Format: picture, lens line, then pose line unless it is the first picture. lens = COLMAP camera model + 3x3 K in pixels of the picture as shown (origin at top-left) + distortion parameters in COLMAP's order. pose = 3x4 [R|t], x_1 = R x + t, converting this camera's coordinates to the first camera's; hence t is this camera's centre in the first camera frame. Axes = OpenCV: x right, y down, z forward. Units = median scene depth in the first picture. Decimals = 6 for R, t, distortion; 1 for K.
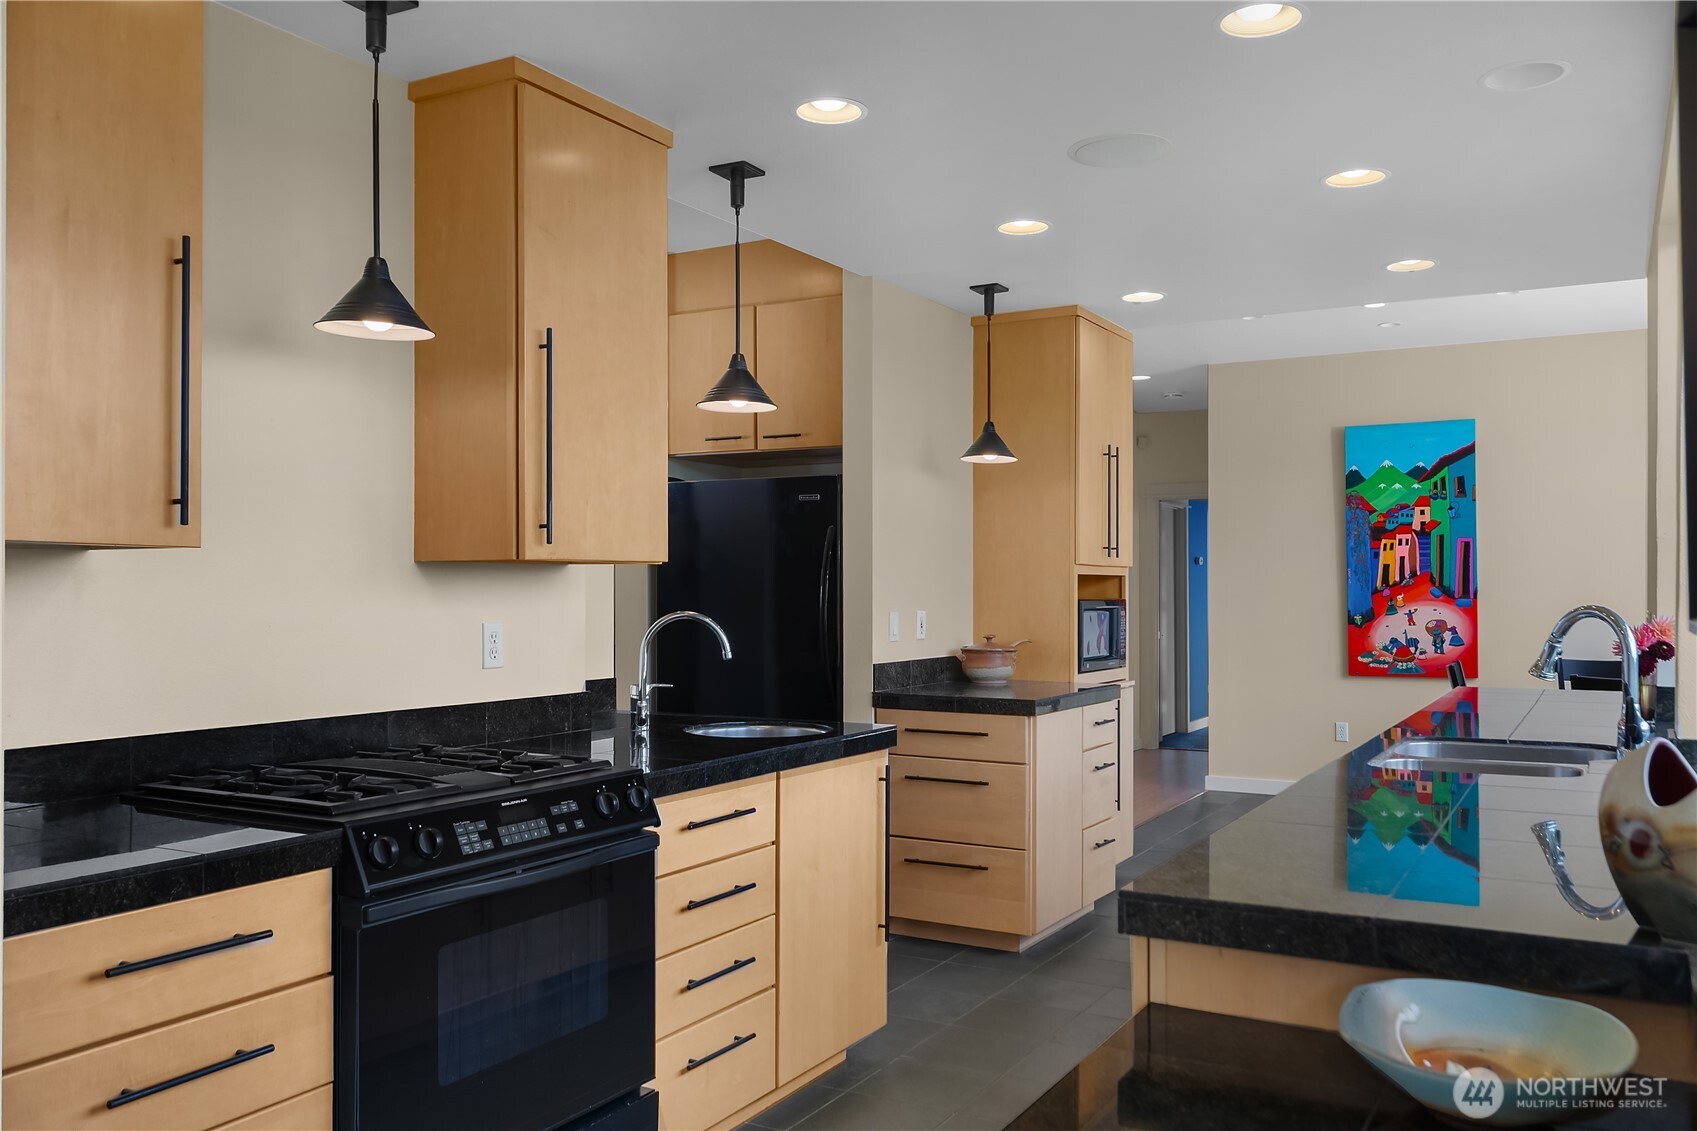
lens RADIAL K [[1370.3, 0, 849.0], [0, 1370.3, 579.1], [0, 0, 1]] dist [0.005912, 0.011084]
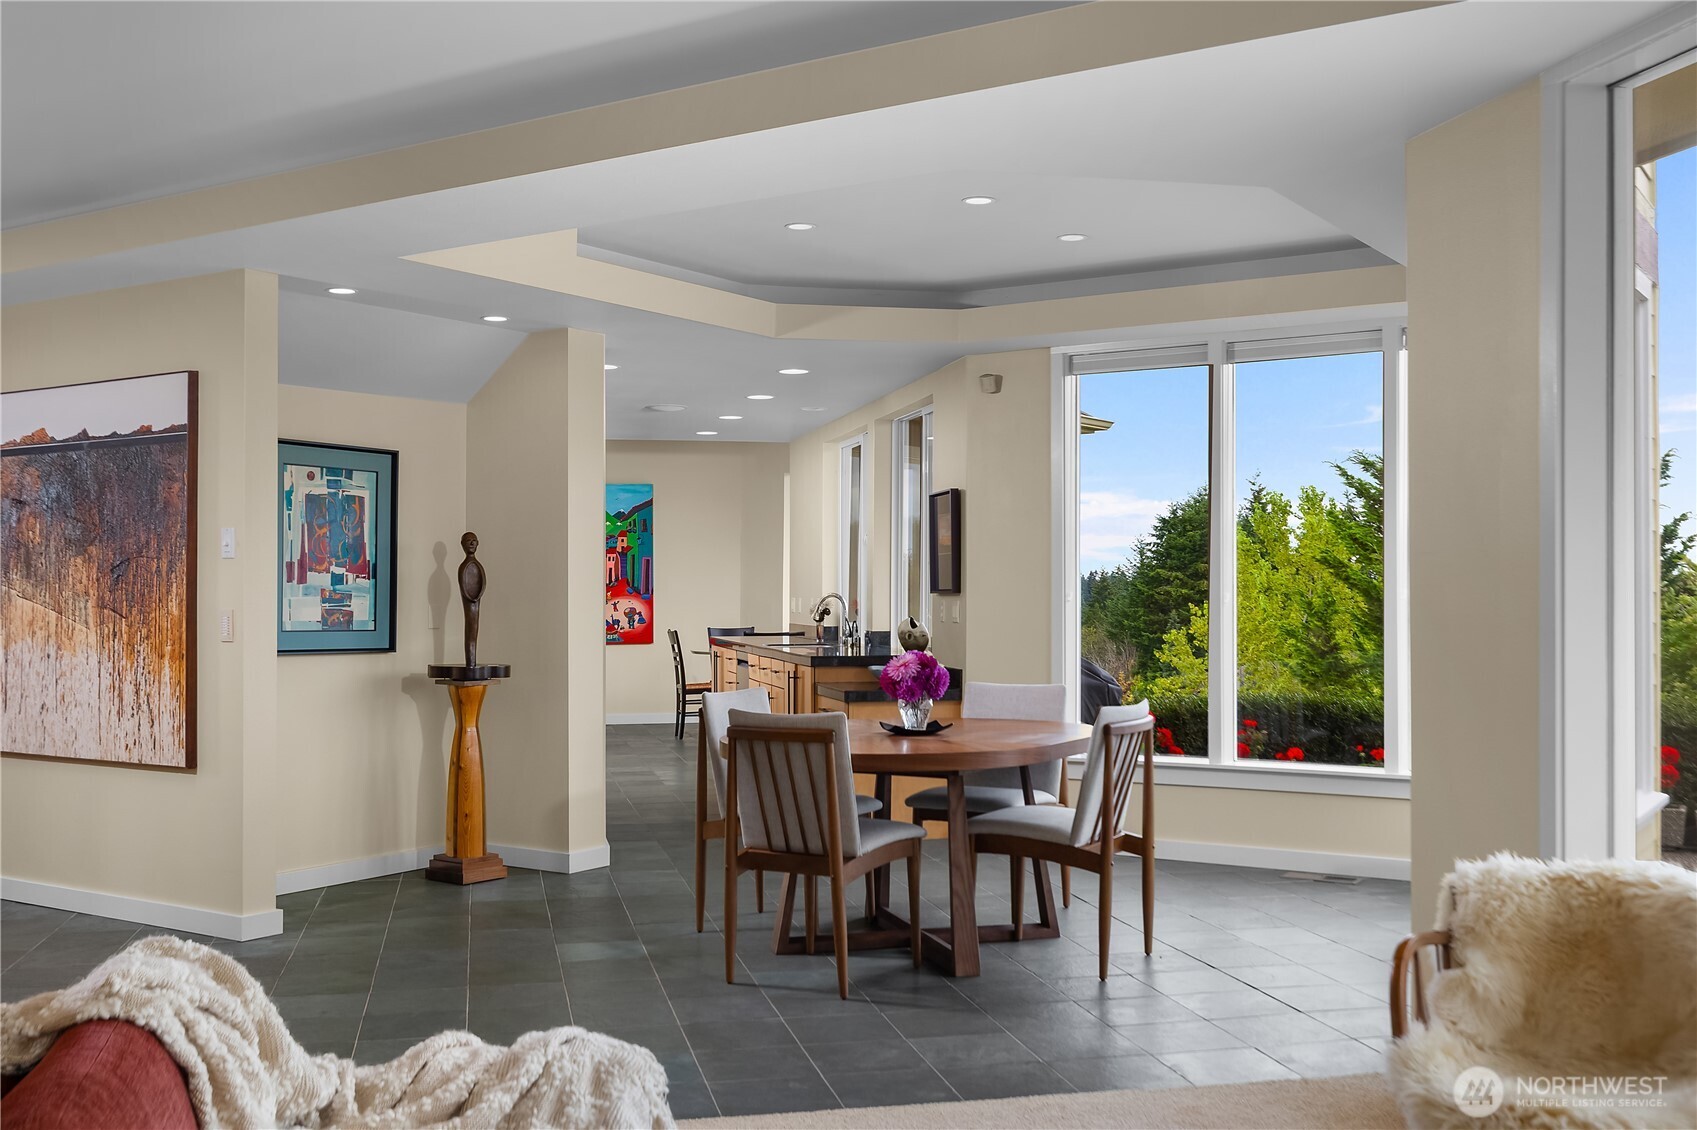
lens RADIAL K [[1743.4, 0, 848.5], [0, 1743.4, 565.0], [0, 0, 1]] dist [0.011291, -0.008757]
pose [[0.748418, 0.007020, 0.663190, -1.076437], [-0.002954, 0.999969, -0.007252, -0.009076], [-0.663220, 0.003469, 0.748416, -1.024128]]
